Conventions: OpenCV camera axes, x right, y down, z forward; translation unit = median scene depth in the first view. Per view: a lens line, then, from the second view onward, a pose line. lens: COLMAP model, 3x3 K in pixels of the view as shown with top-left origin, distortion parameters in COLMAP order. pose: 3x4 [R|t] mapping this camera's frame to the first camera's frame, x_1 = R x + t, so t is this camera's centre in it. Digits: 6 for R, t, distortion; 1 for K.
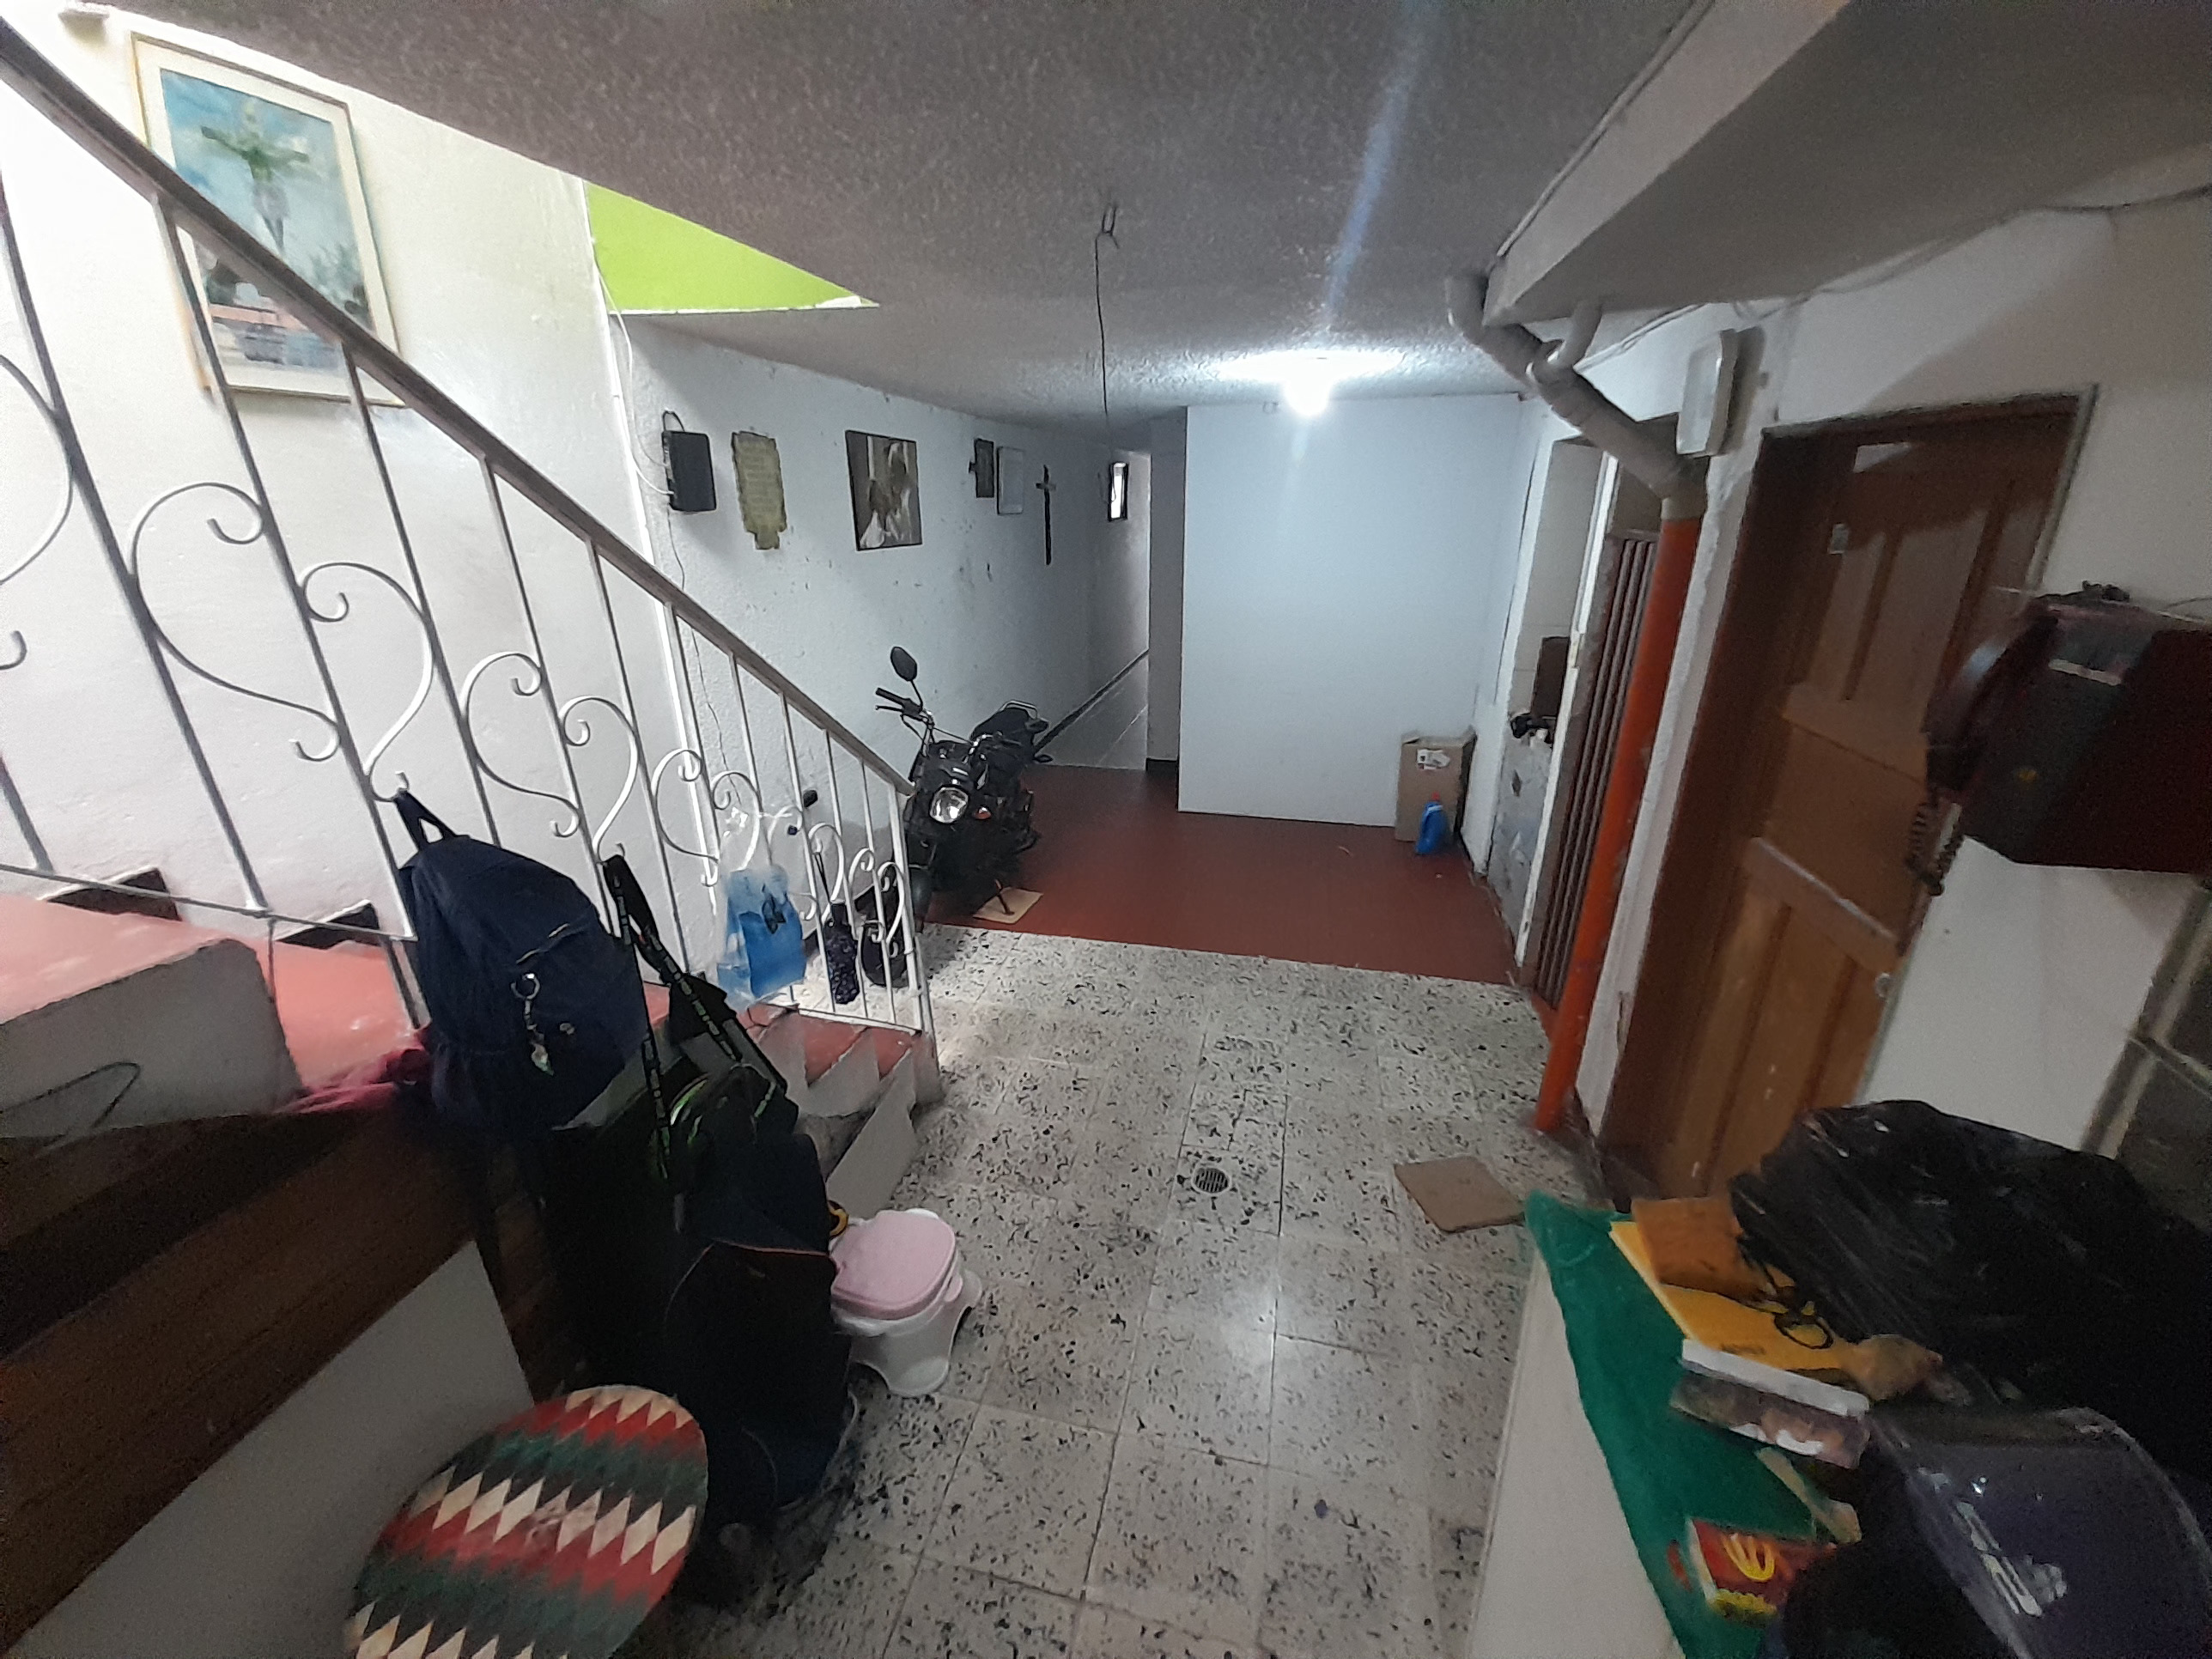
lens RADIAL K [[880.3, 0, 1105.8], [0, 880.3, 823.9], [0, 0, 1]] dist [-0.000103, -0.000070]
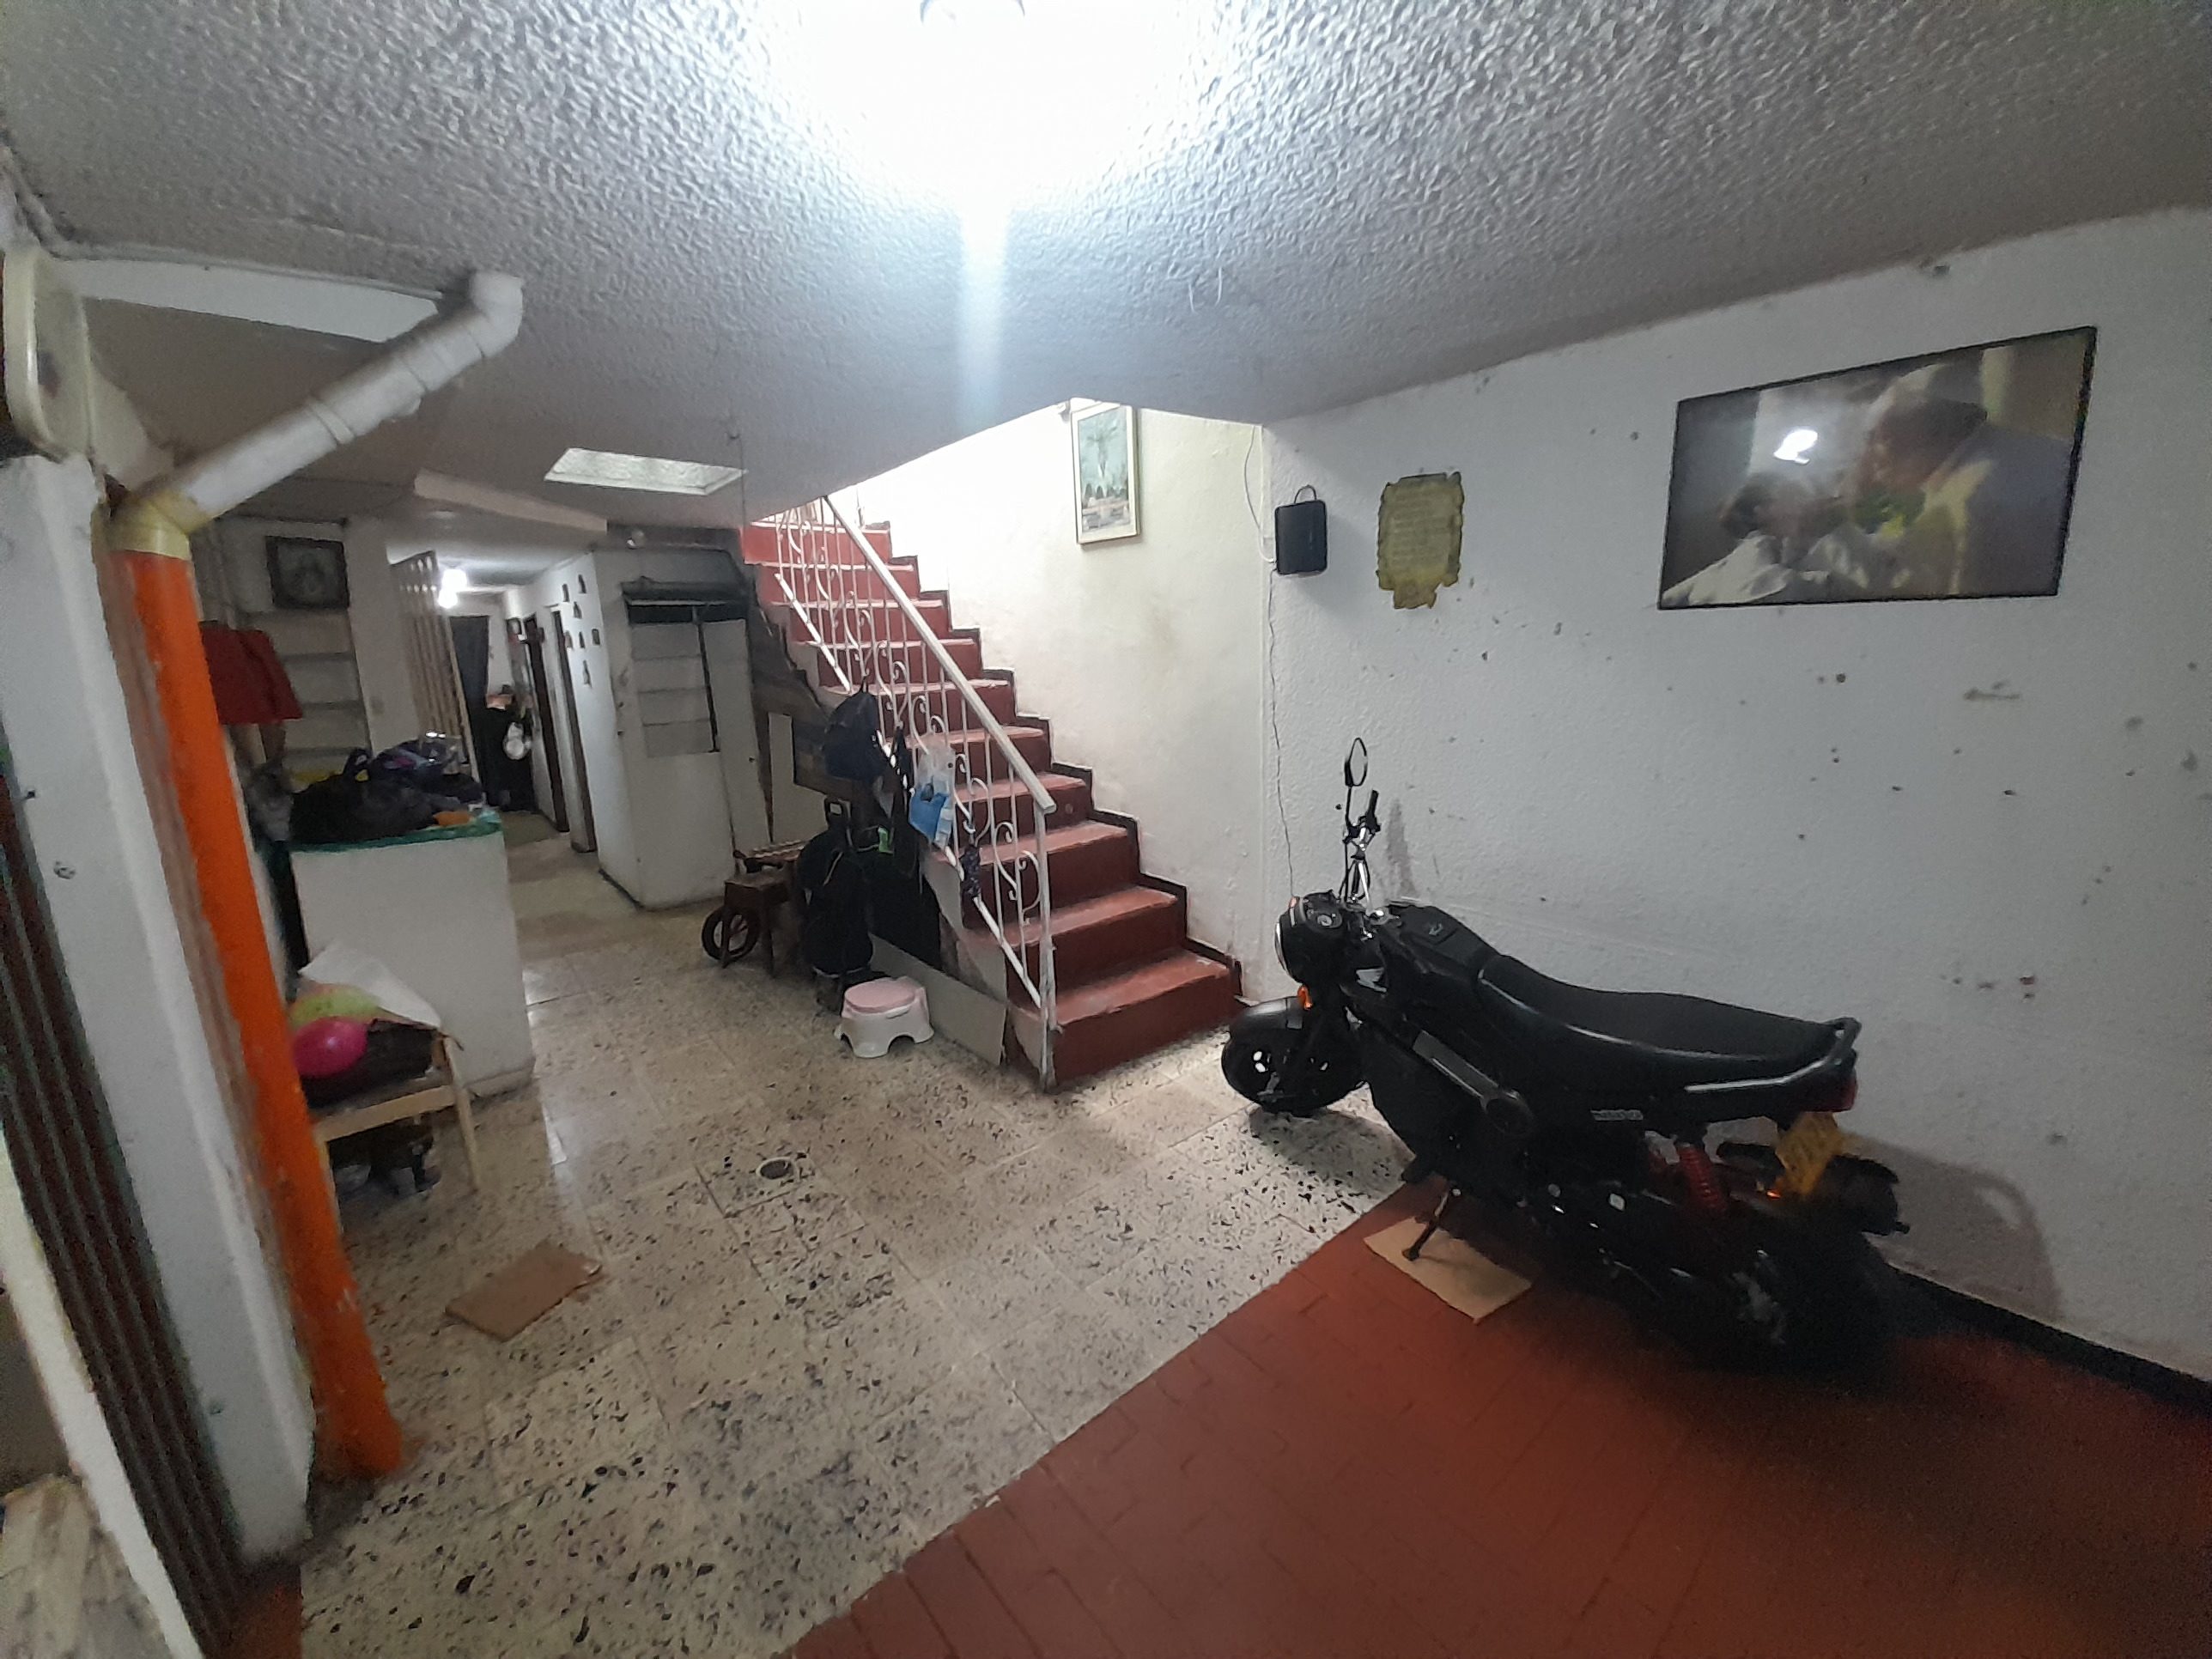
lens RADIAL K [[880.3, 0, 1105.8], [0, 880.3, 823.9], [0, 0, 1]] dist [-0.000103, -0.000070]
pose [[-0.615938, 0.185011, -0.765762, 0.517693], [-0.238315, 0.882731, 0.404959, -0.427125], [0.750884, 0.431922, -0.499616, 1.374941]]
